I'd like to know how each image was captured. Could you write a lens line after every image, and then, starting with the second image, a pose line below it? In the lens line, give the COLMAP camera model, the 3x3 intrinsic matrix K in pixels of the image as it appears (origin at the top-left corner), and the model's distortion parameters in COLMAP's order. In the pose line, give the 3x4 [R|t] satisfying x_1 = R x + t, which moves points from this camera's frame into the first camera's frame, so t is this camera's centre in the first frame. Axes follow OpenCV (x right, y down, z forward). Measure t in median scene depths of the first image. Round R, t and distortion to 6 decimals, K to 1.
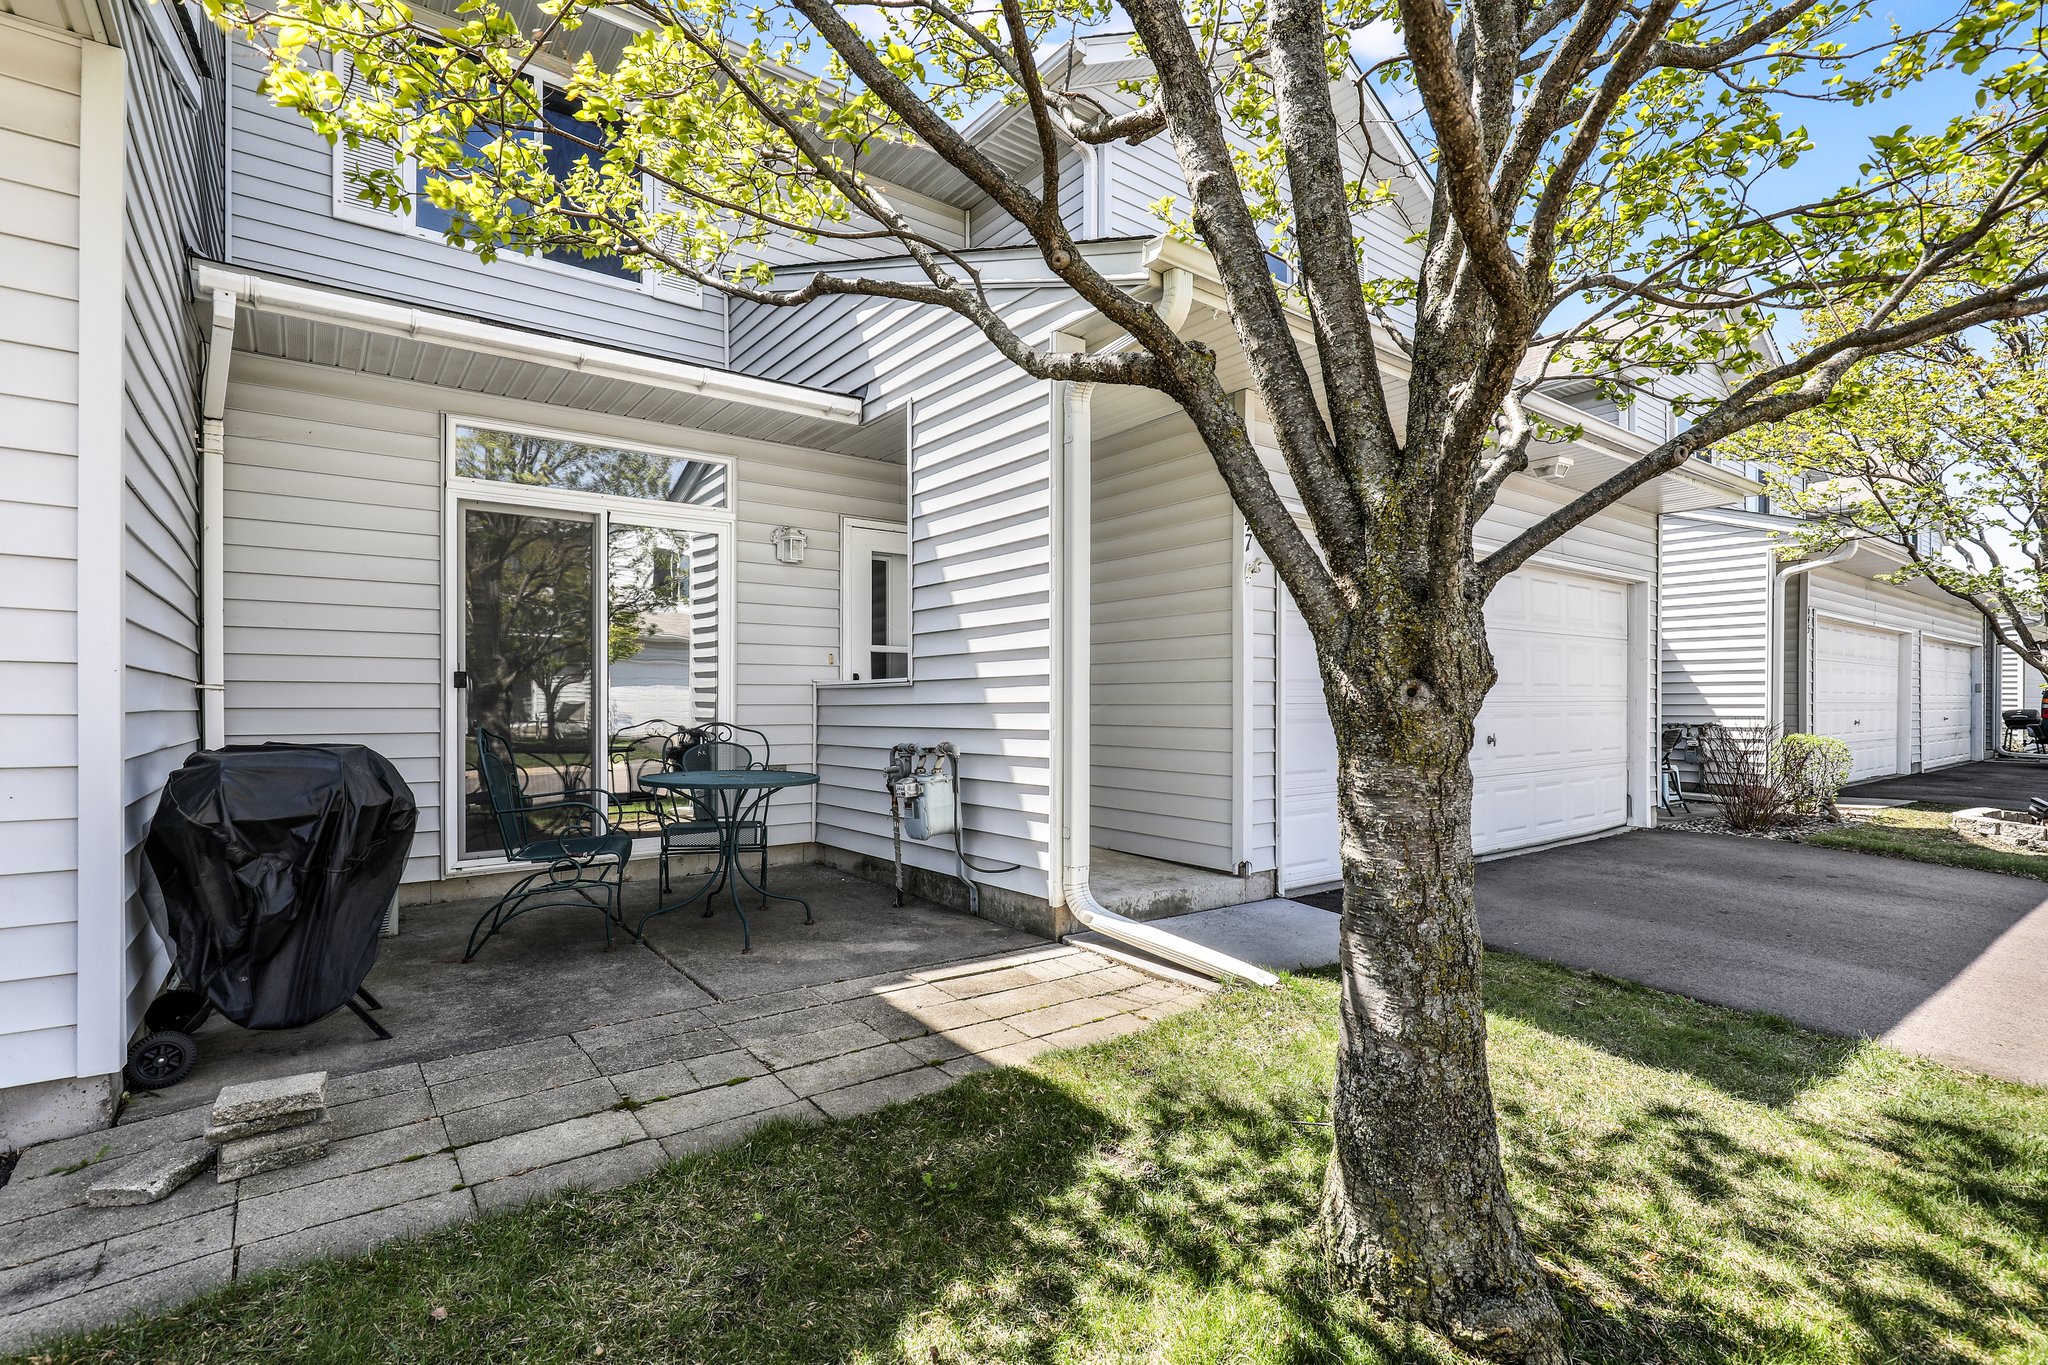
lens RADIAL K [[951.0, 0, 1018.5], [0, 951.0, 696.2], [0, 0, 1]] dist [-0.000959, 0.000302]
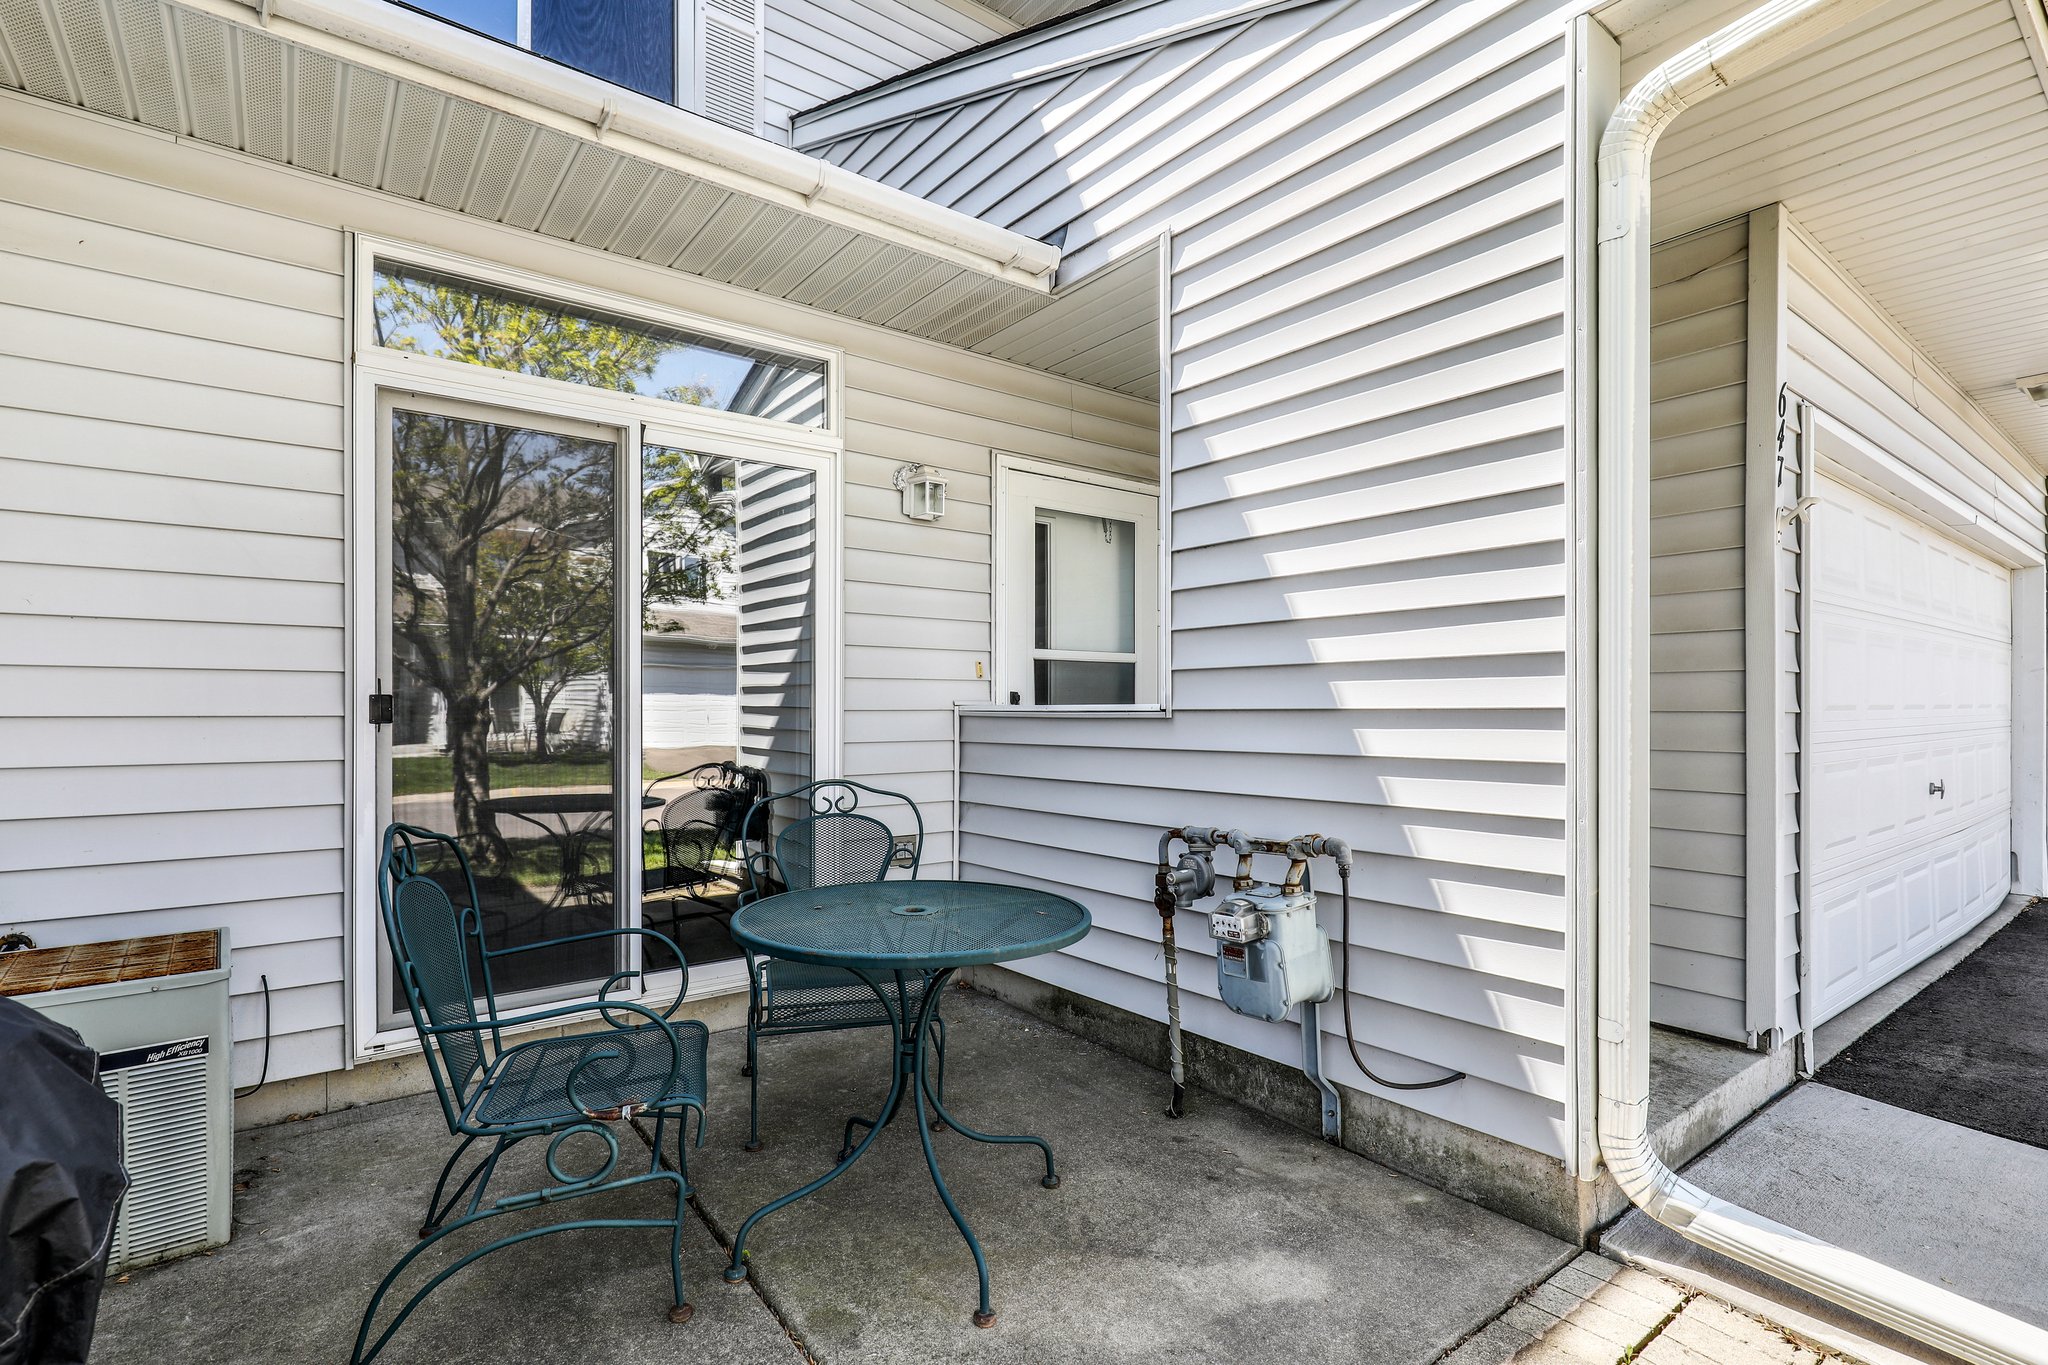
lens RADIAL K [[951.0, 0, 1042.0], [0, 951.0, 702.0], [0, 0, 1]] dist [-0.000959, 0.000302]
pose [[0.999588, 0.000438, 0.028713, -0.213896], [-0.000460, 1.000000, 0.000757, -0.021798], [-0.028713, -0.000770, 0.999587, 0.428123]]
